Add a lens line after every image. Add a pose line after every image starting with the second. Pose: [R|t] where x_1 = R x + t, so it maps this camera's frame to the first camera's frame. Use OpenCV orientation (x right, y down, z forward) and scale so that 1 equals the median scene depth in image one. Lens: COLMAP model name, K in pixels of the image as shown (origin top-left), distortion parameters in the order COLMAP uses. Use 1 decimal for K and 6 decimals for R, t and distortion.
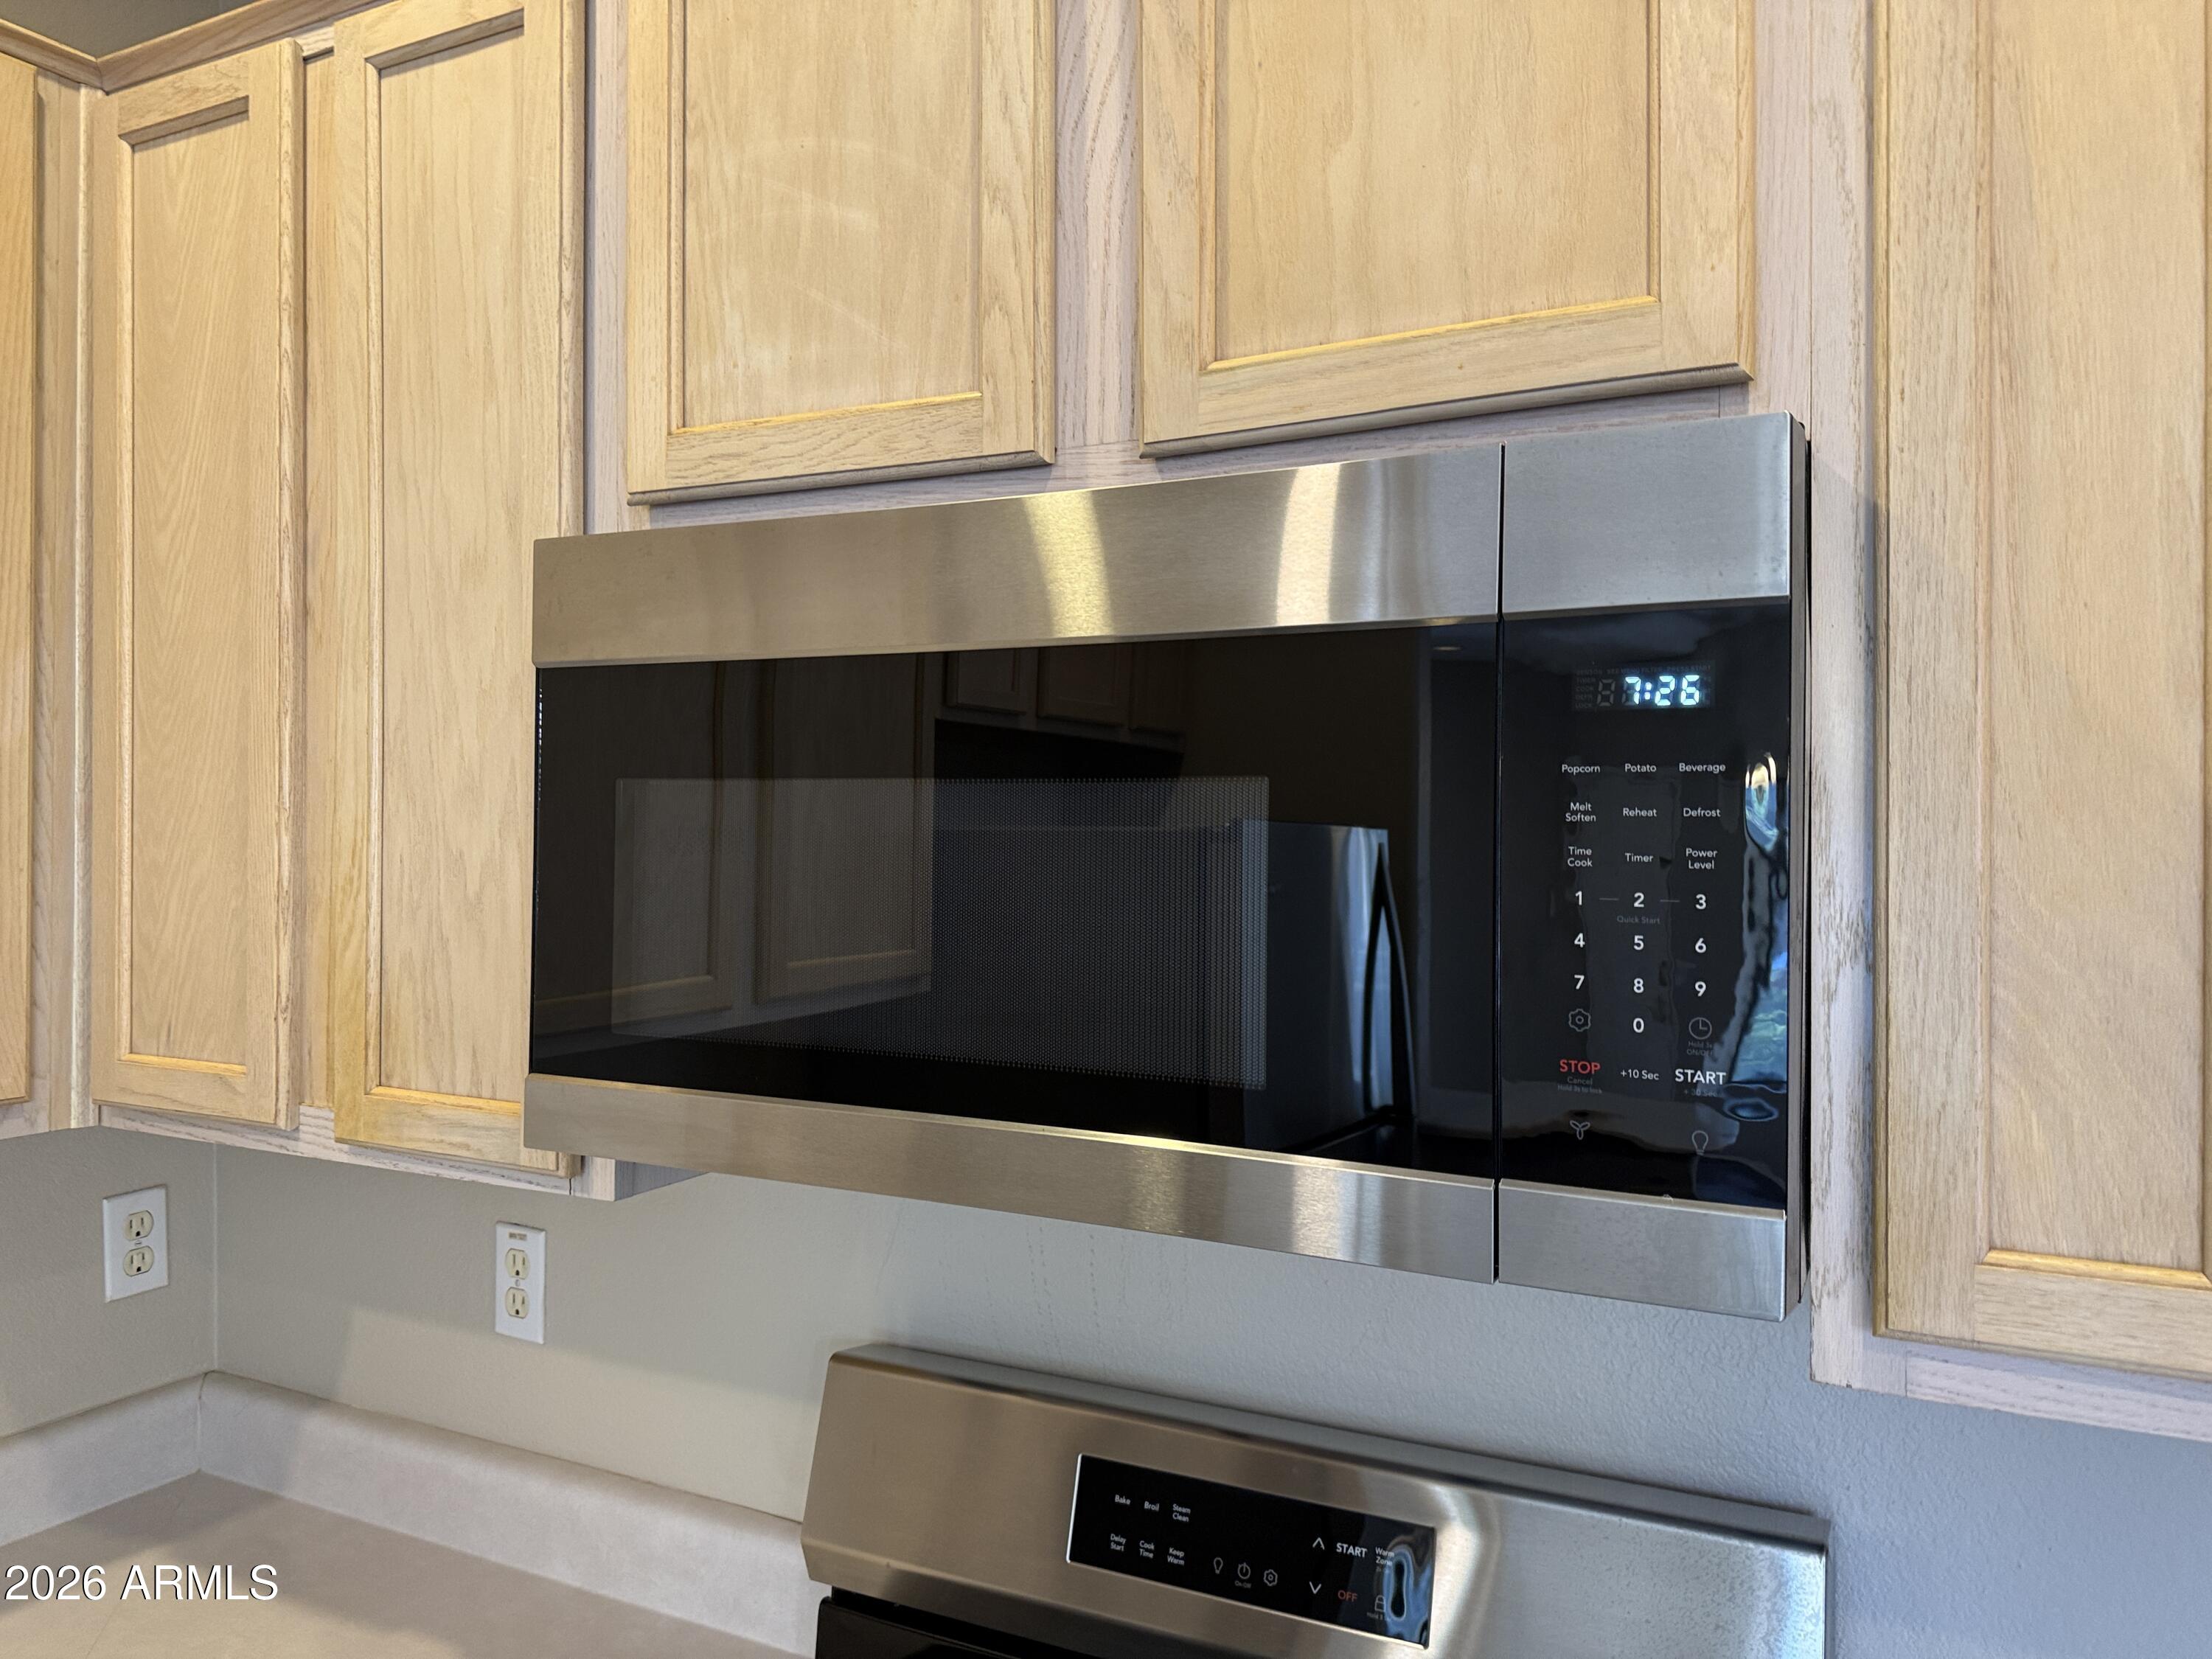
lens RADIAL K [[1583.7, 0, 1048.6], [0, 1583.7, 781.0], [0, 0, 1]] dist [-0.011334, -0.001372]
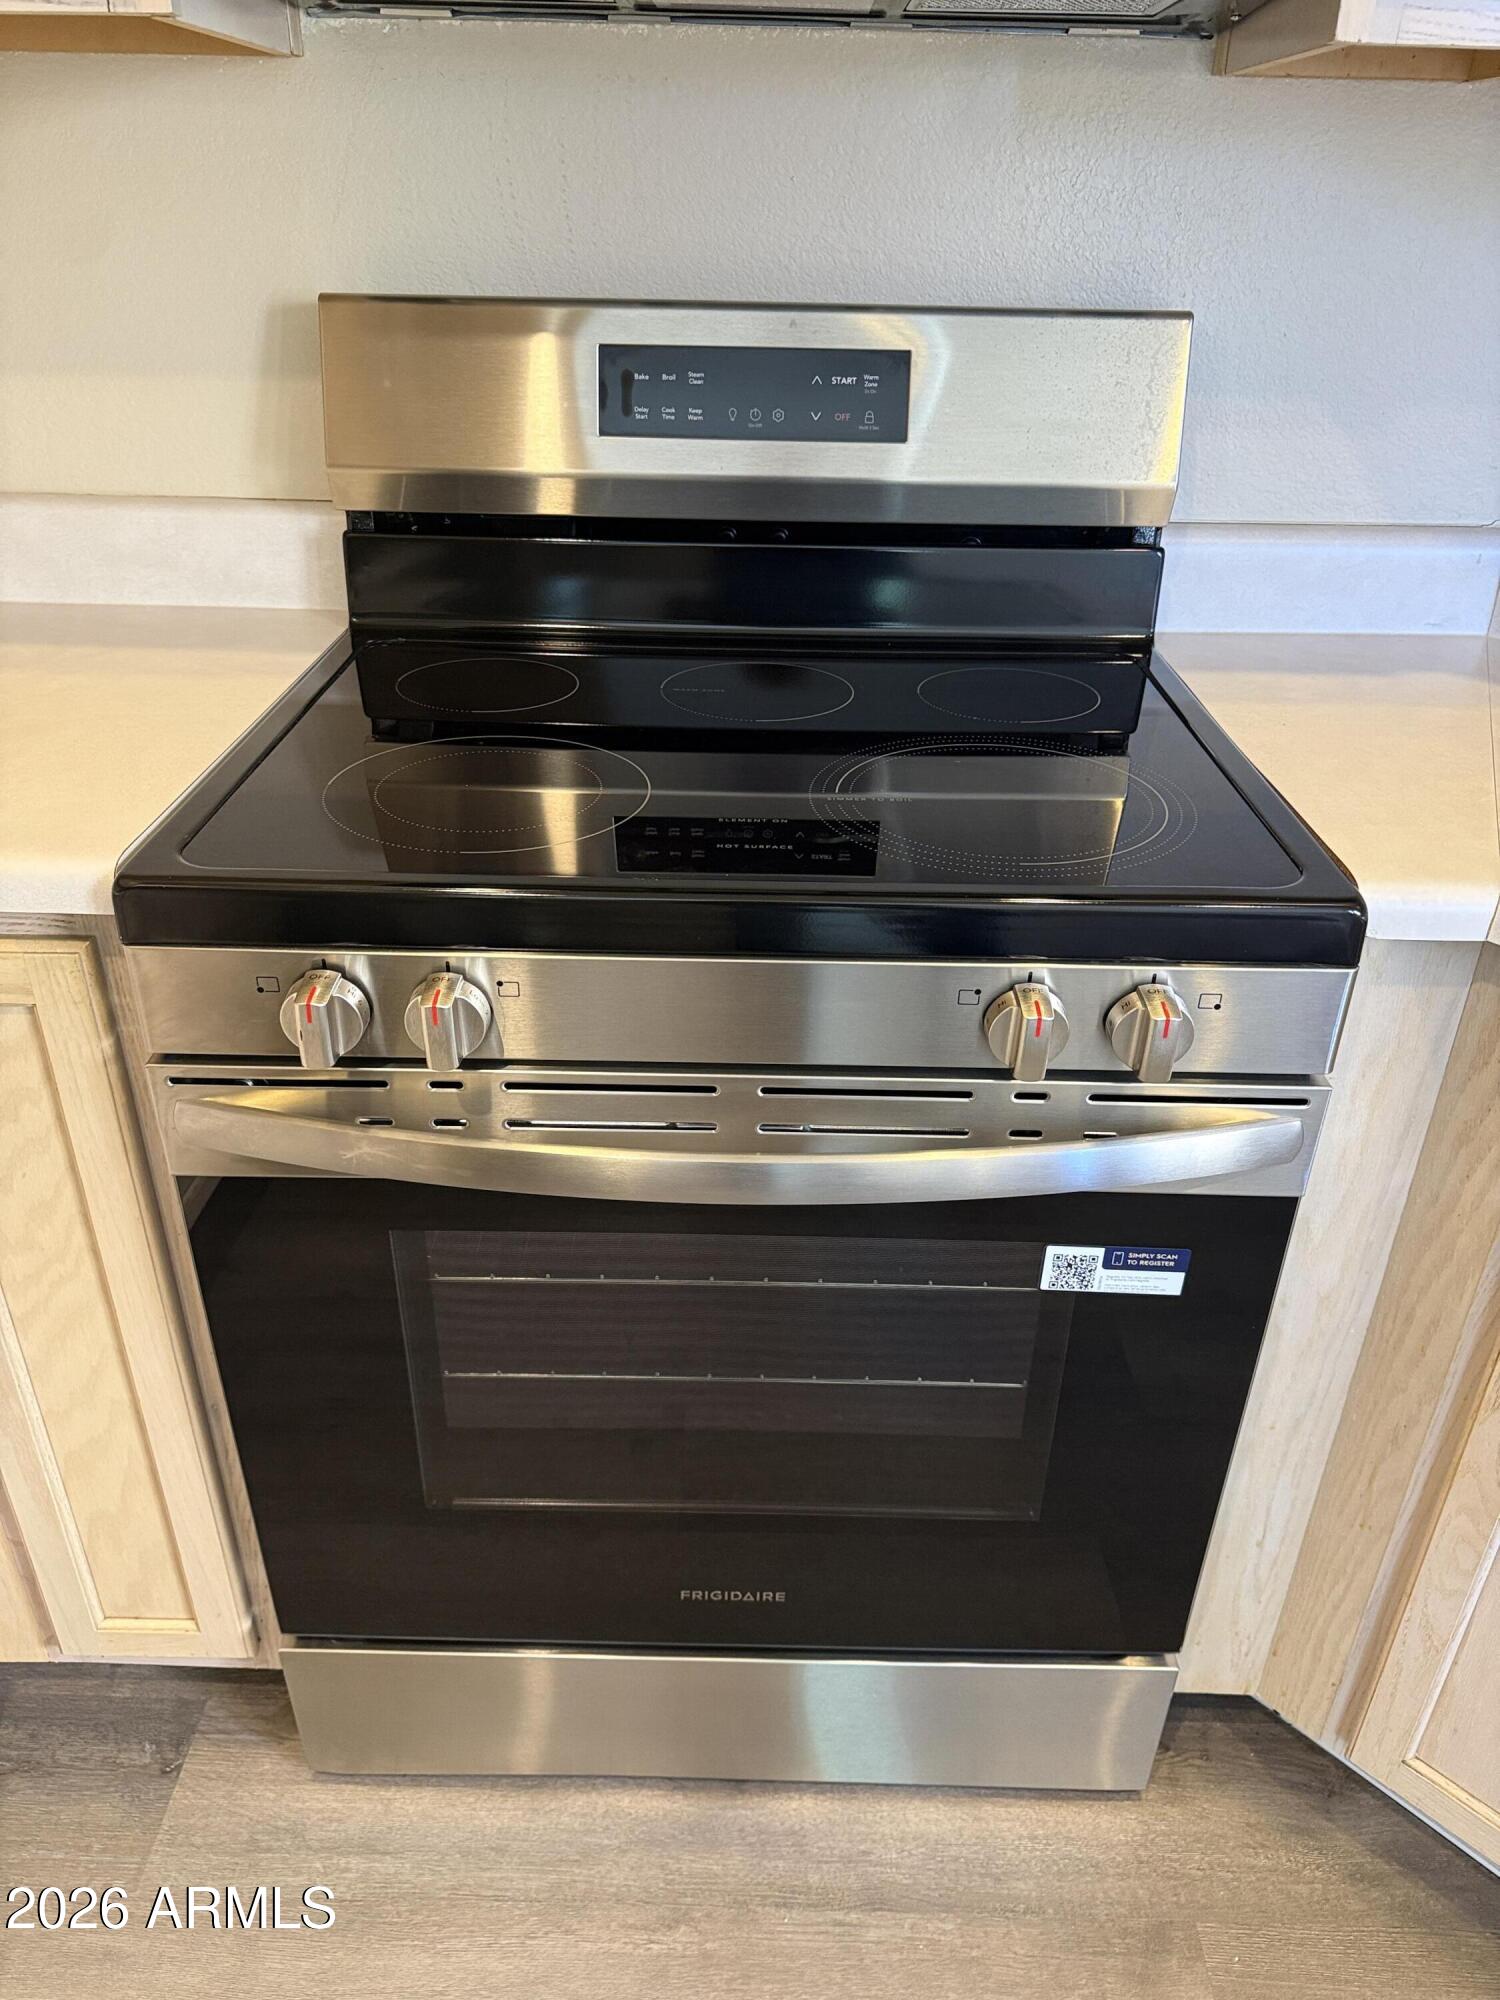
lens RADIAL K [[1424.9, 0, 745.4], [0, 1424.9, 1004.2], [0, 0, 1]] dist [0.013037, -0.016213]
pose [[0.887865, -0.211251, 0.408741, -0.450303], [-0.032043, 0.857818, 0.512953, 0.335357], [-0.458987, -0.468530, 0.754858, -0.054440]]
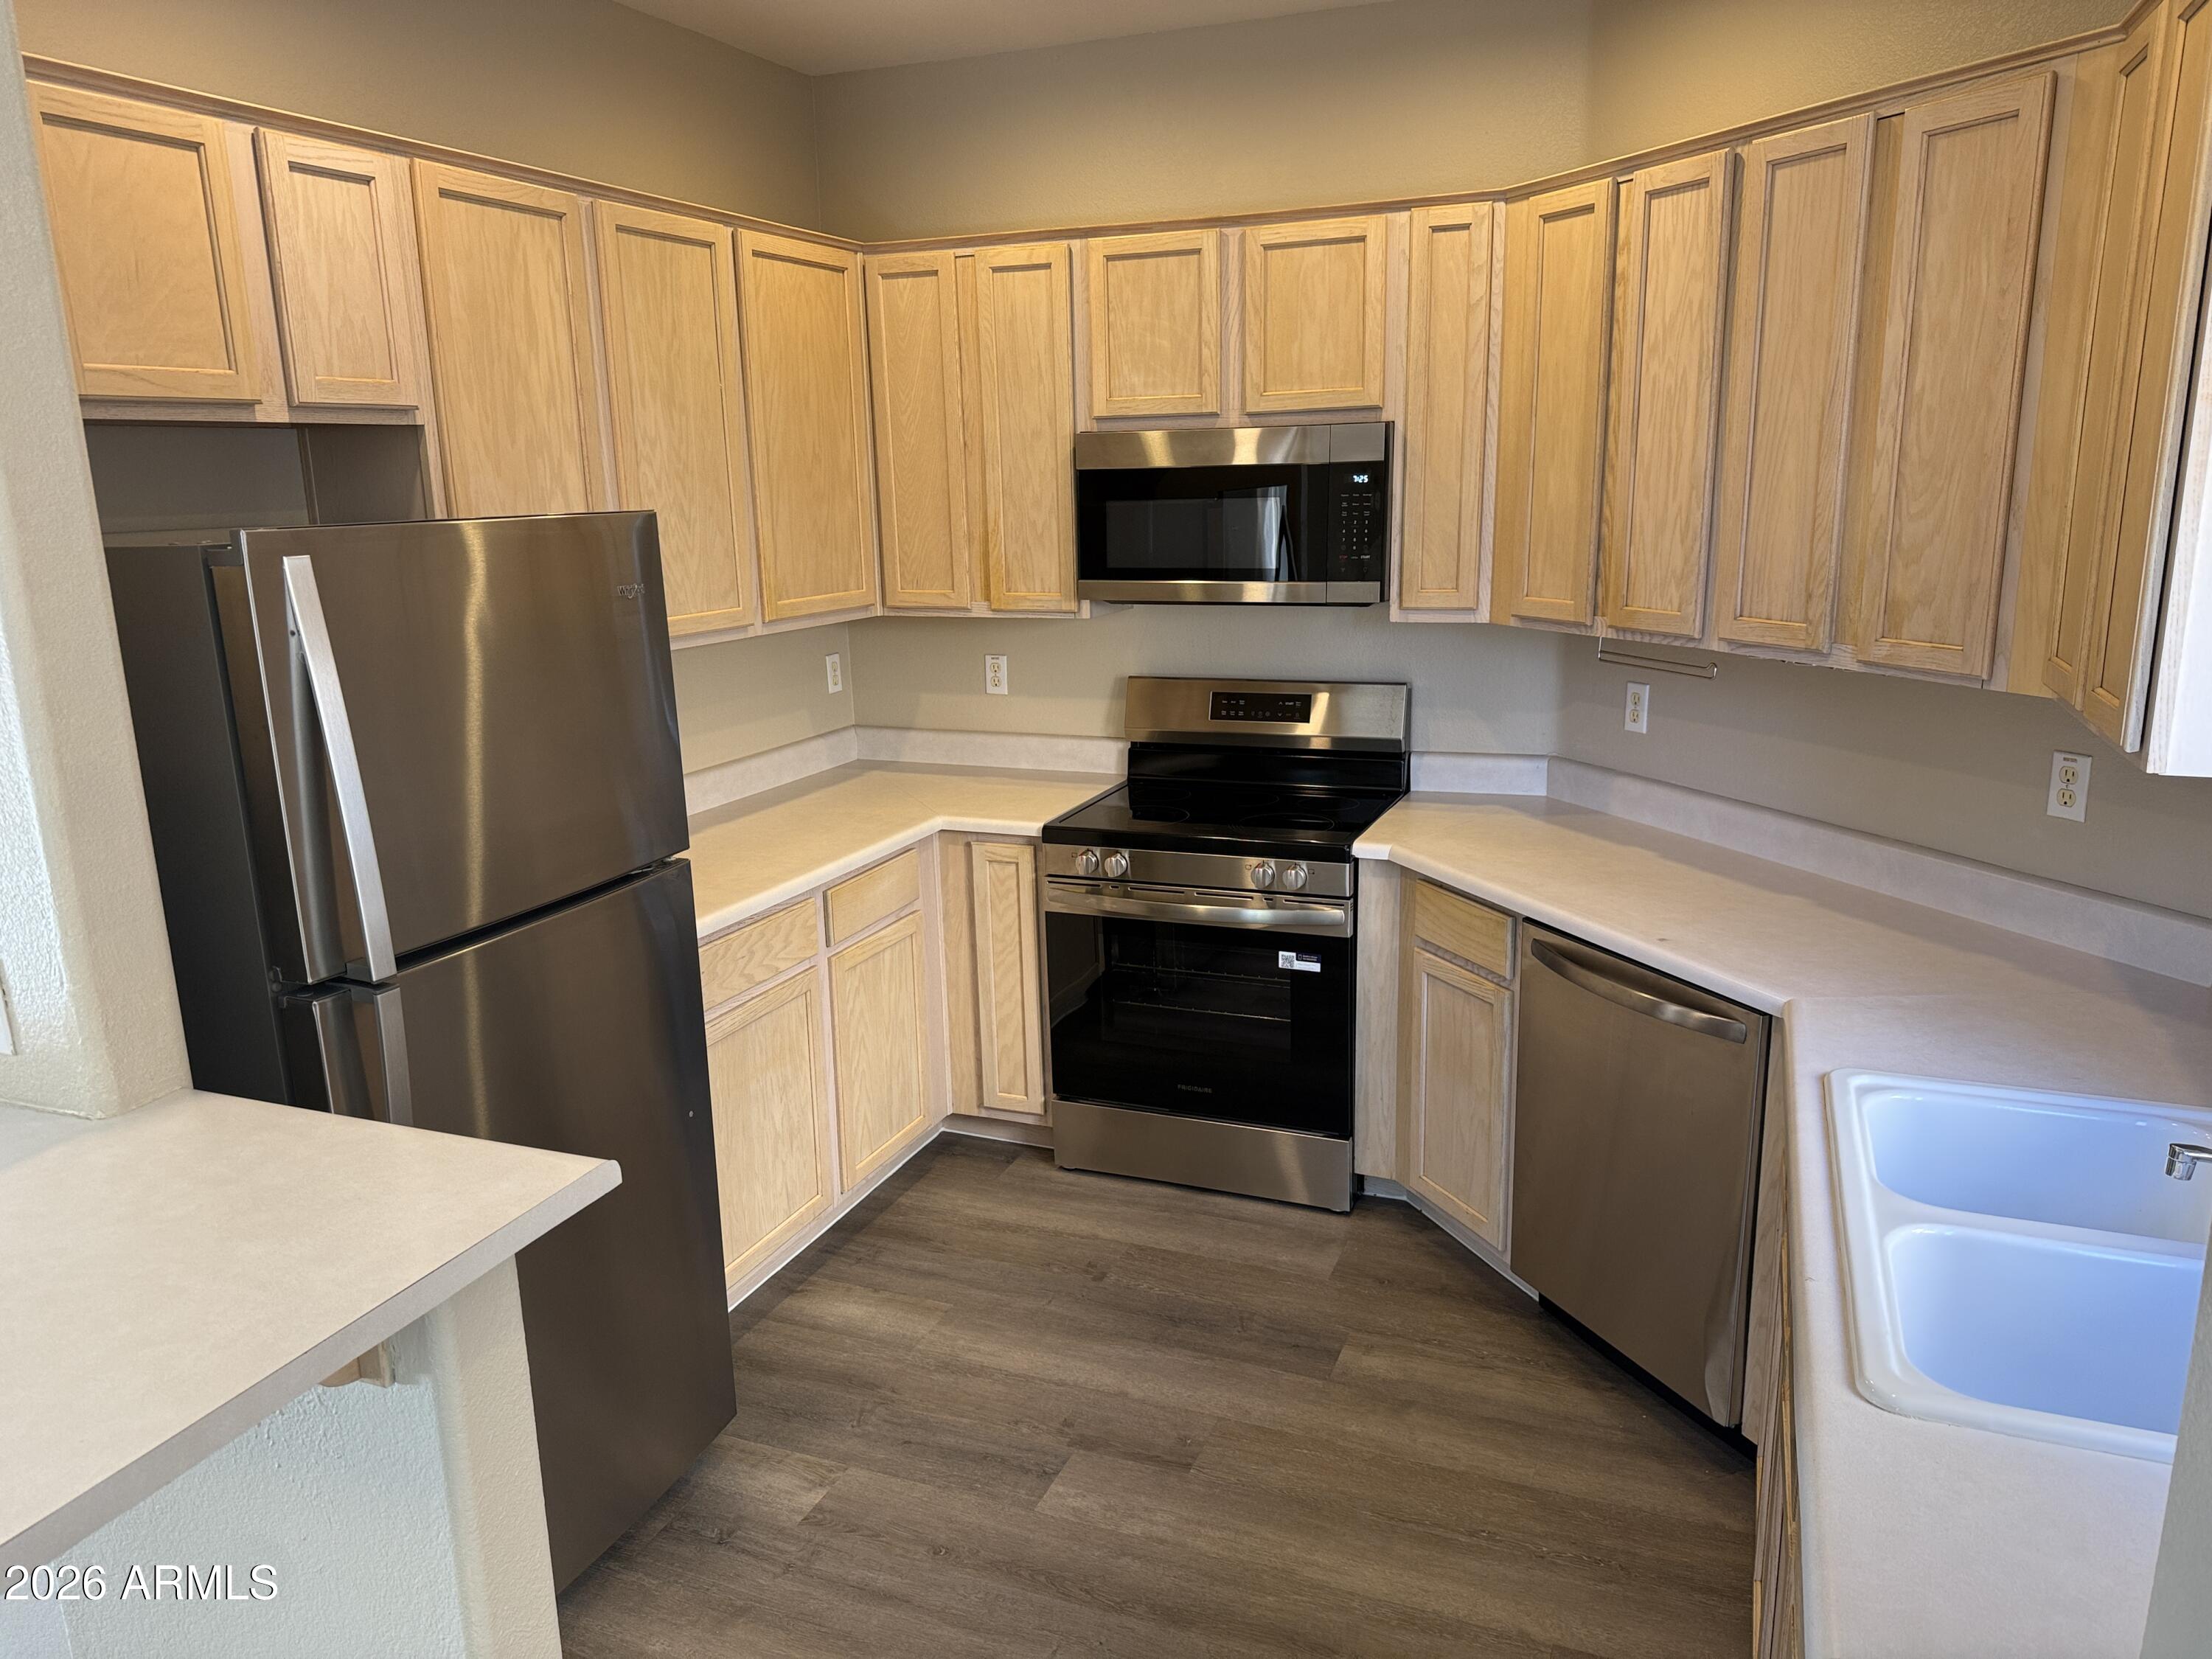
lens RADIAL K [[1576.0, 0, 1067.6], [0, 1576.0, 837.6], [0, 0, 1]] dist [0.013037, -0.016213]
pose [[0.996424, -0.048622, 0.069103, -0.610444], [0.029209, 0.965633, 0.258261, -0.183011], [-0.079286, -0.255319, 0.963600, -2.636413]]
